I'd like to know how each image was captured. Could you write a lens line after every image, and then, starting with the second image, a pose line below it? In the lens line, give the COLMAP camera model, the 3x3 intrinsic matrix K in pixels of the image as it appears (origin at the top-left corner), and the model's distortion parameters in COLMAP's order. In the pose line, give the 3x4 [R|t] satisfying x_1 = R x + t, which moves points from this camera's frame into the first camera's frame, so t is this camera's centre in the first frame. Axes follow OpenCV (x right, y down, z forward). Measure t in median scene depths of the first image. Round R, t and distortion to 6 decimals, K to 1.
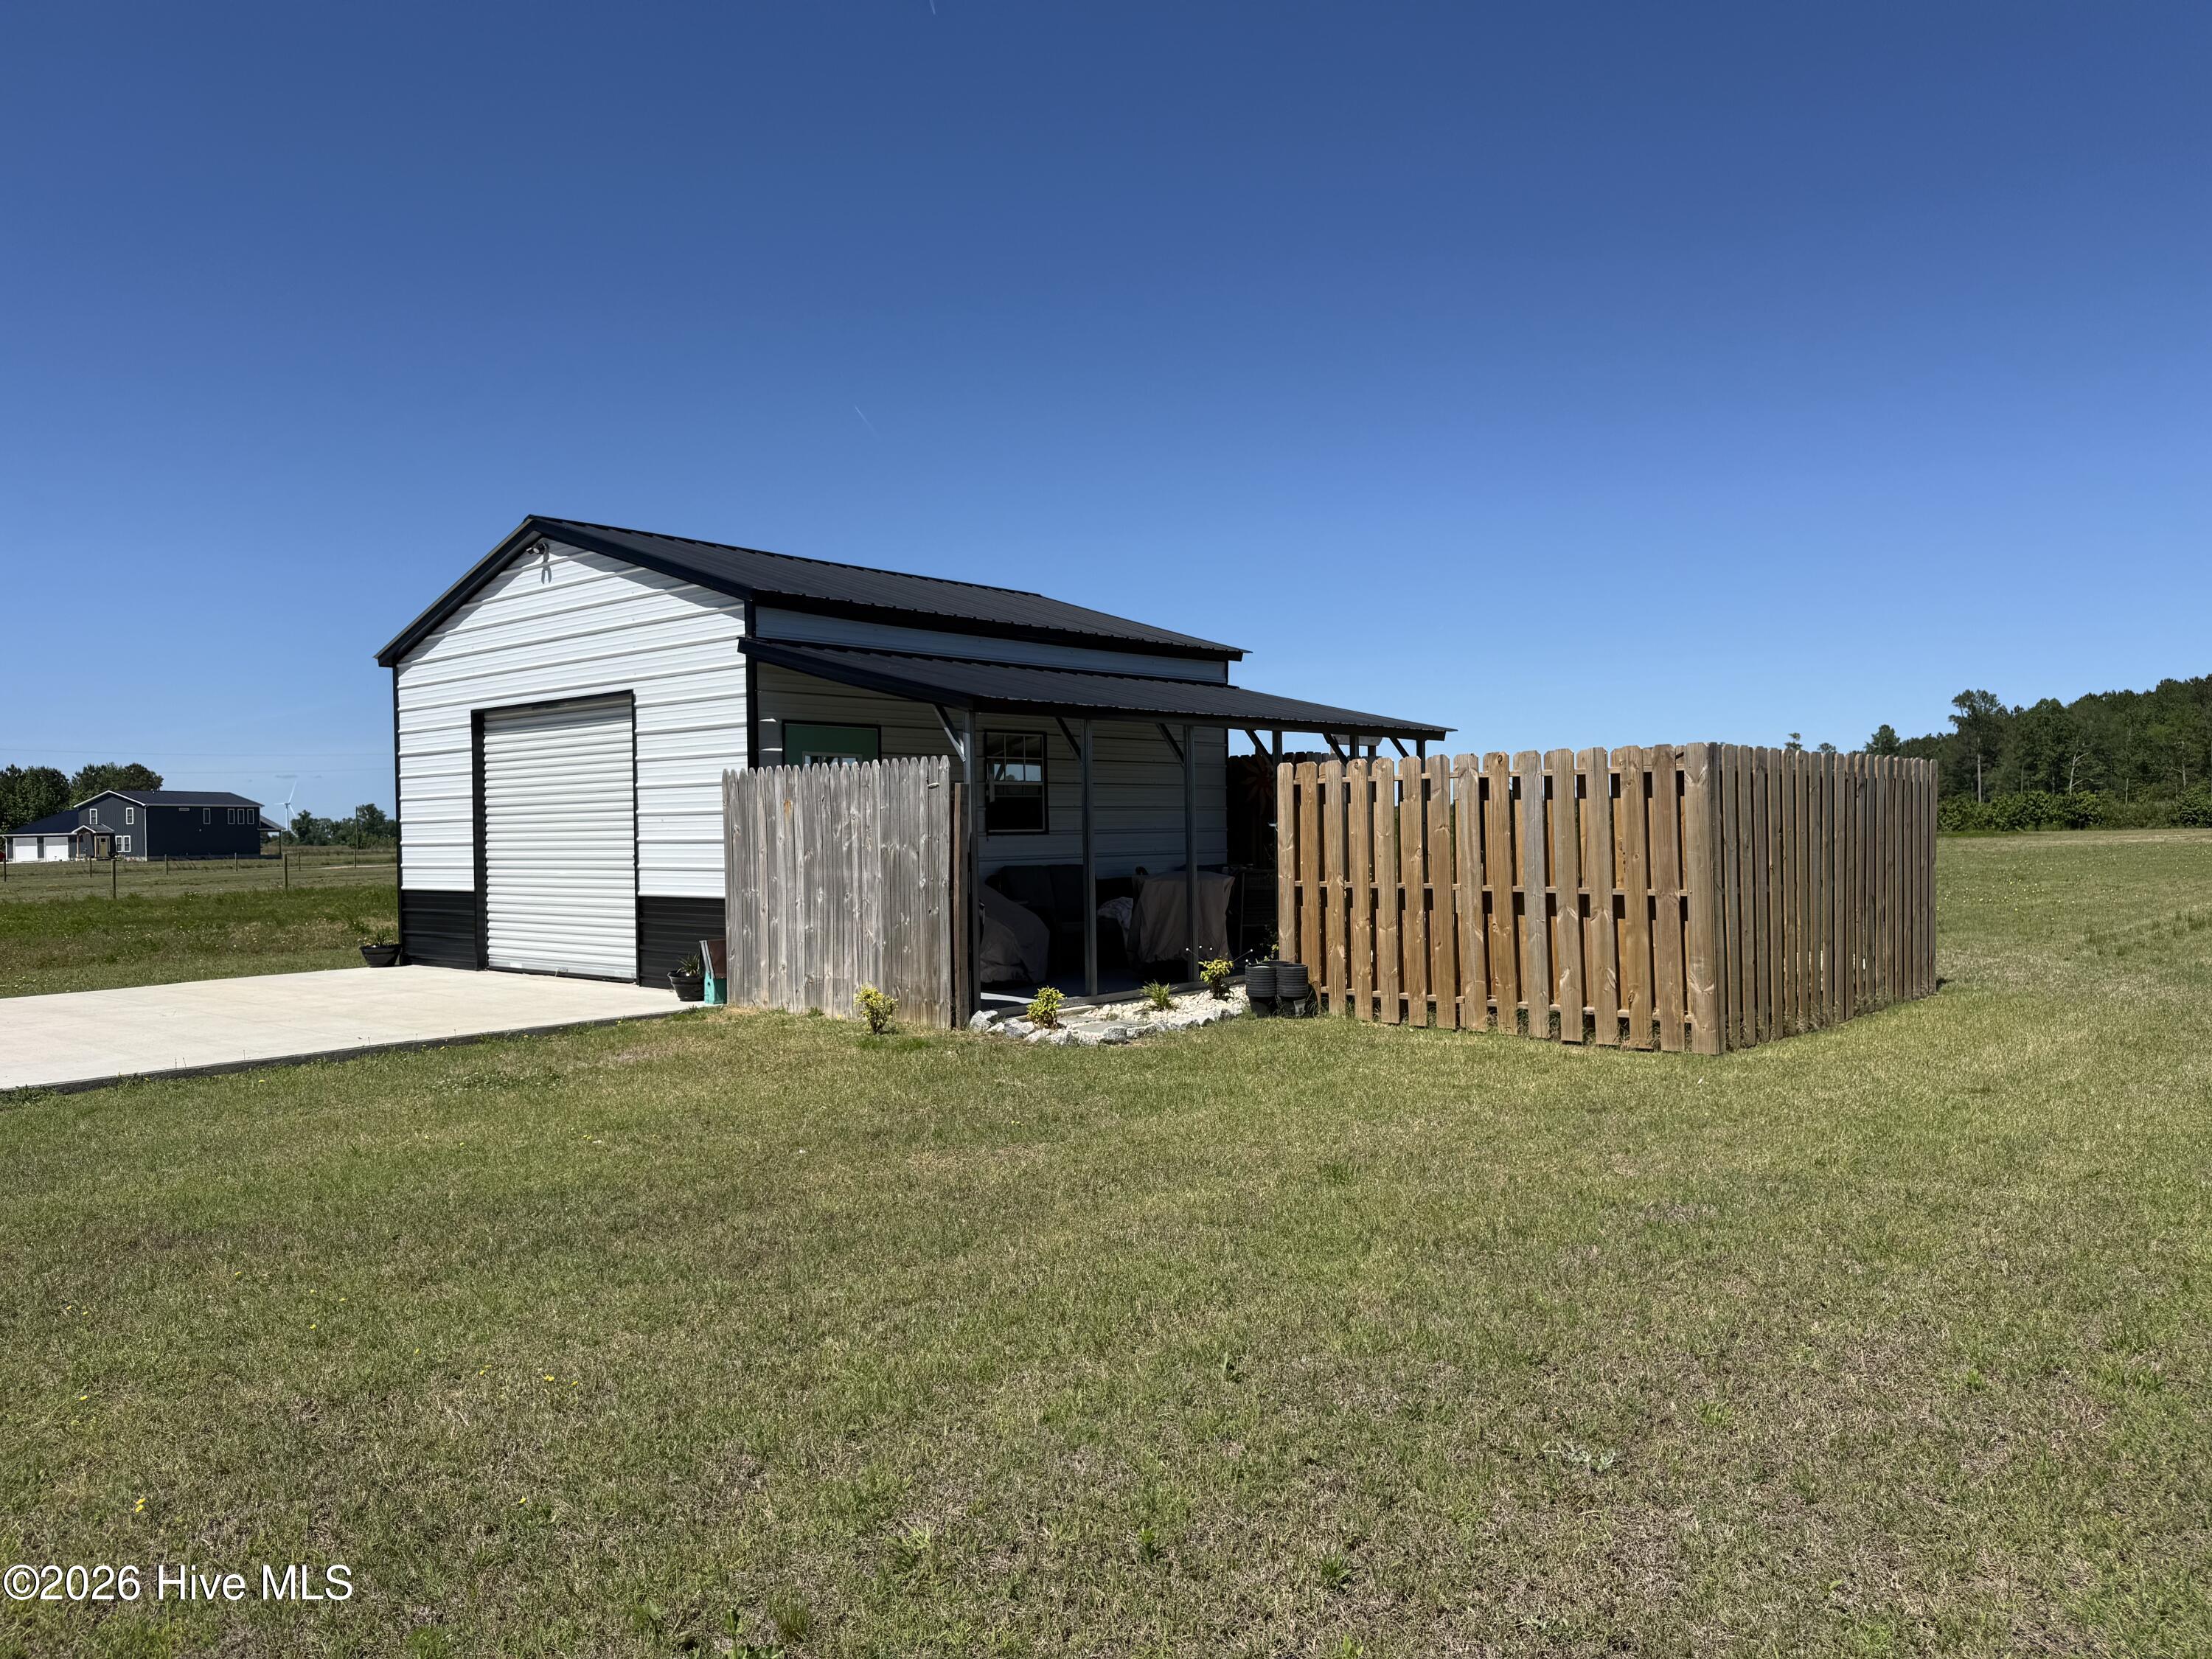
lens RADIAL K [[1556.2, 0, 1134.0], [0, 1556.2, 845.4], [0, 0, 1]] dist [0.045182, -0.035477]
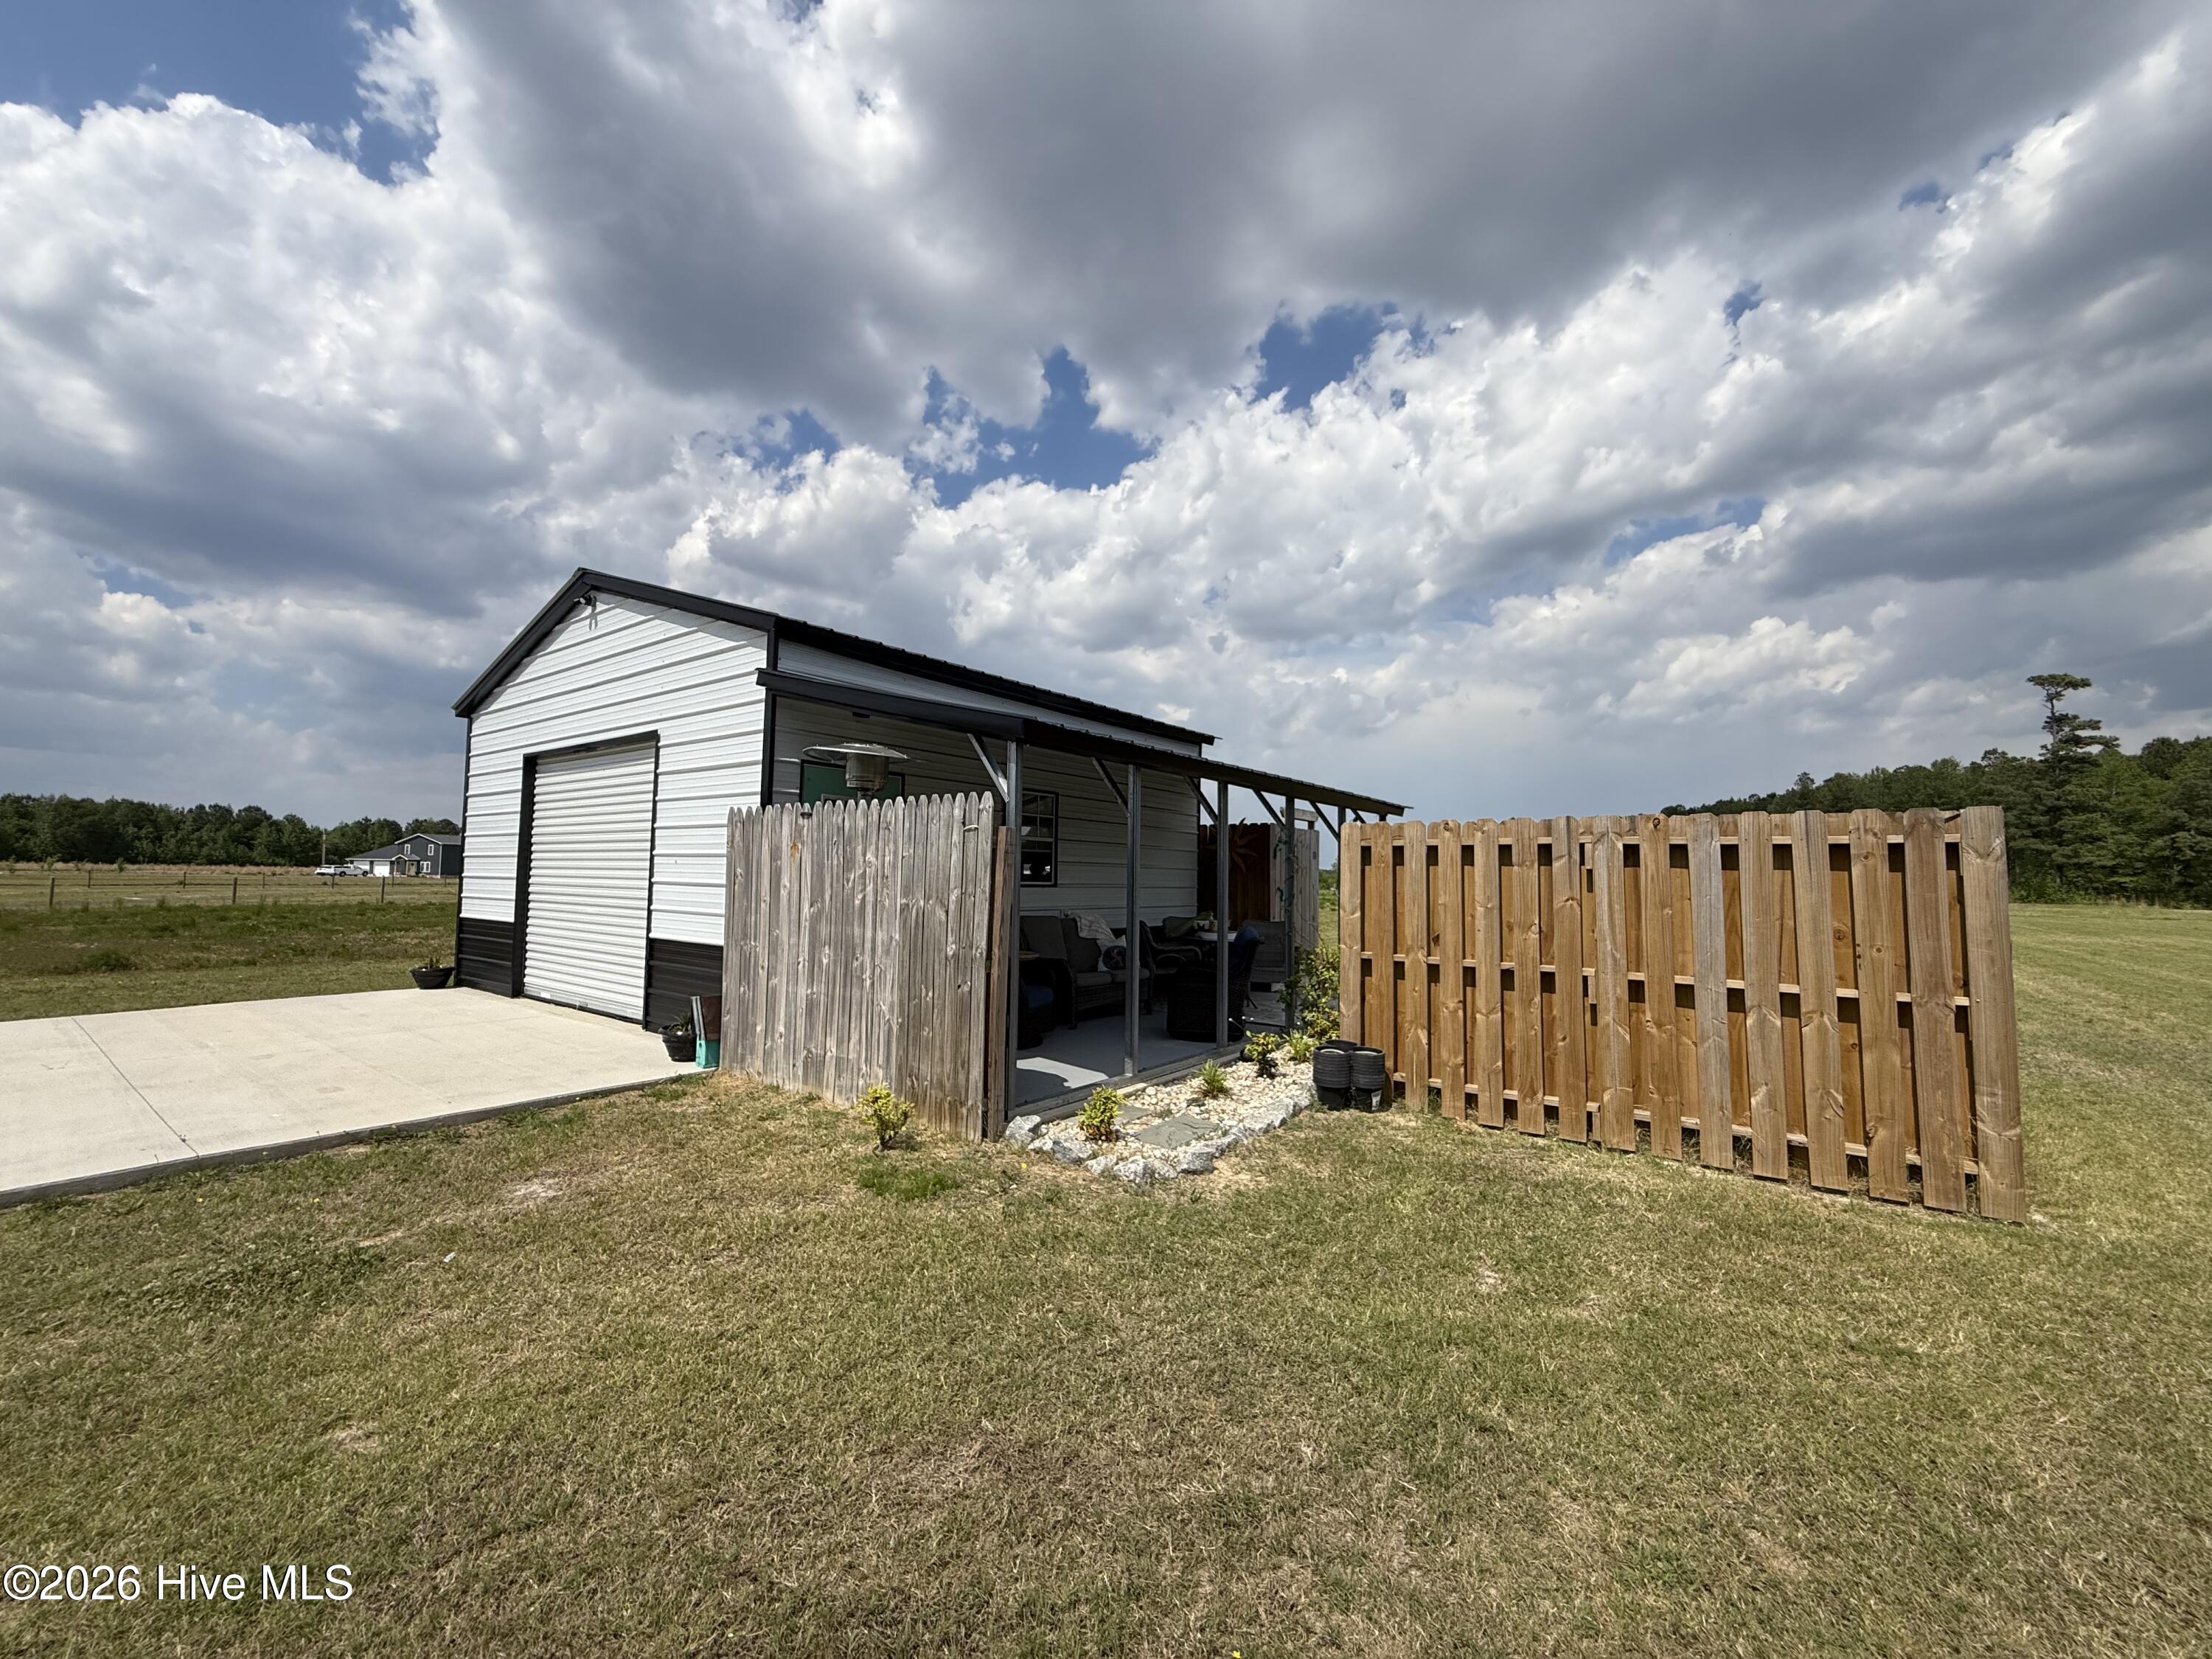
lens RADIAL K [[877.2, 0, 1103.8], [0, 877.2, 830.9], [0, 0, 1]] dist [0.003151, -0.000432]
pose [[0.997318, 0.036485, 0.063449, -0.076437], [-0.032263, 0.997275, -0.066340, -0.008131], [-0.065696, 0.064115, 0.995778, 0.467671]]
